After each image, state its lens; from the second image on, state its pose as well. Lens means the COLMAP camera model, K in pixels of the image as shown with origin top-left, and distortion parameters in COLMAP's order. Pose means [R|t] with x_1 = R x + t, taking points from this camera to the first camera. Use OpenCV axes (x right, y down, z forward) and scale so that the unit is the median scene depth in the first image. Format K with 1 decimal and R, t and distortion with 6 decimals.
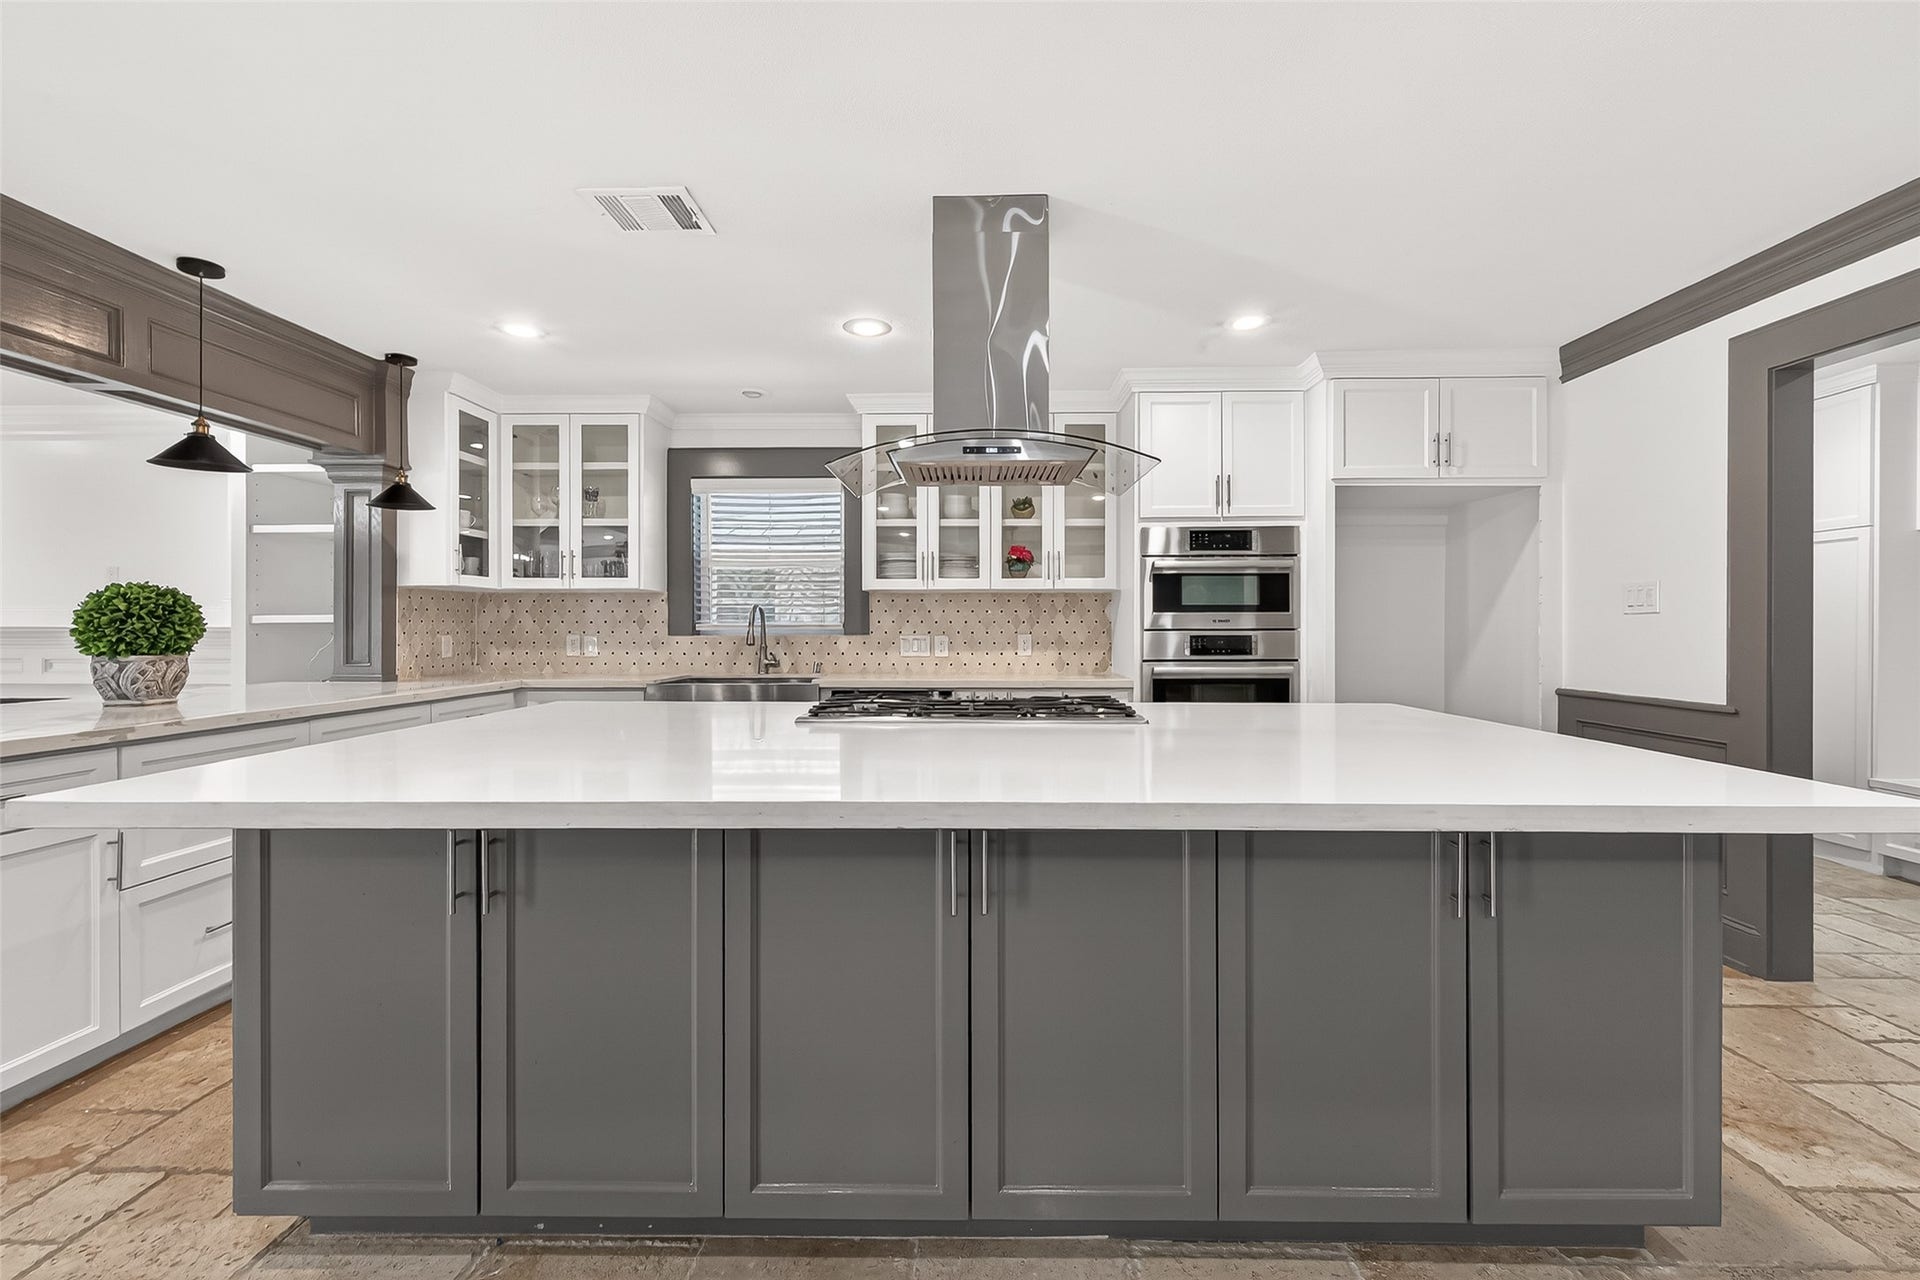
lens RADIAL K [[797.2, 0, 960.4], [0, 797.2, 625.3], [0, 0, 1]] dist [0.001444, 0.000516]
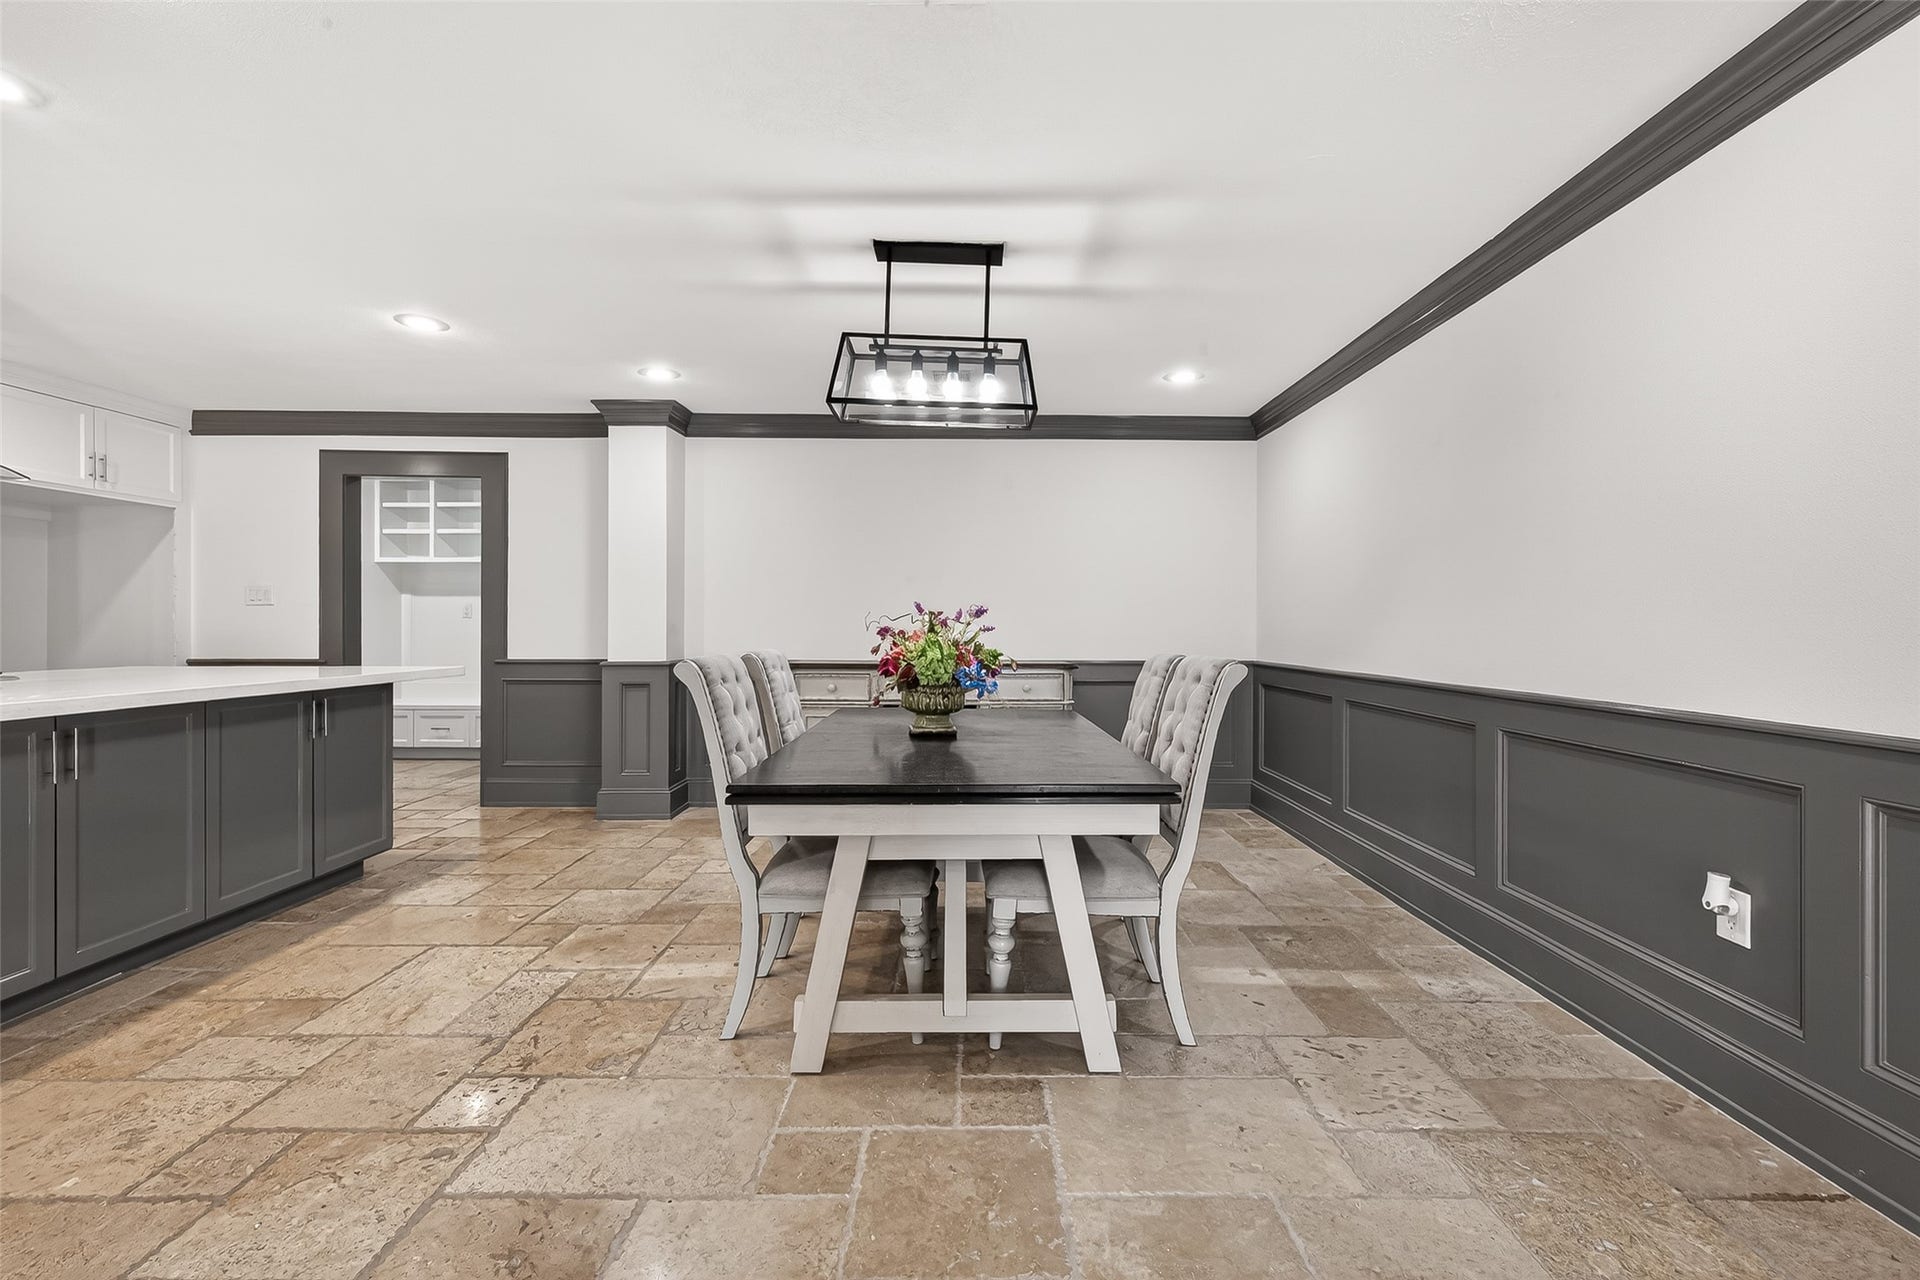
lens RADIAL K [[797.2, 0, 961.0], [0, 797.2, 628.8], [0, 0, 1]] dist [0.001444, 0.000516]
pose [[-0.015367, -0.001436, 0.999881, -0.634703], [-0.002402, 0.999996, 0.001400, 0.022622], [-0.999879, -0.002380, -0.015371, -0.298157]]
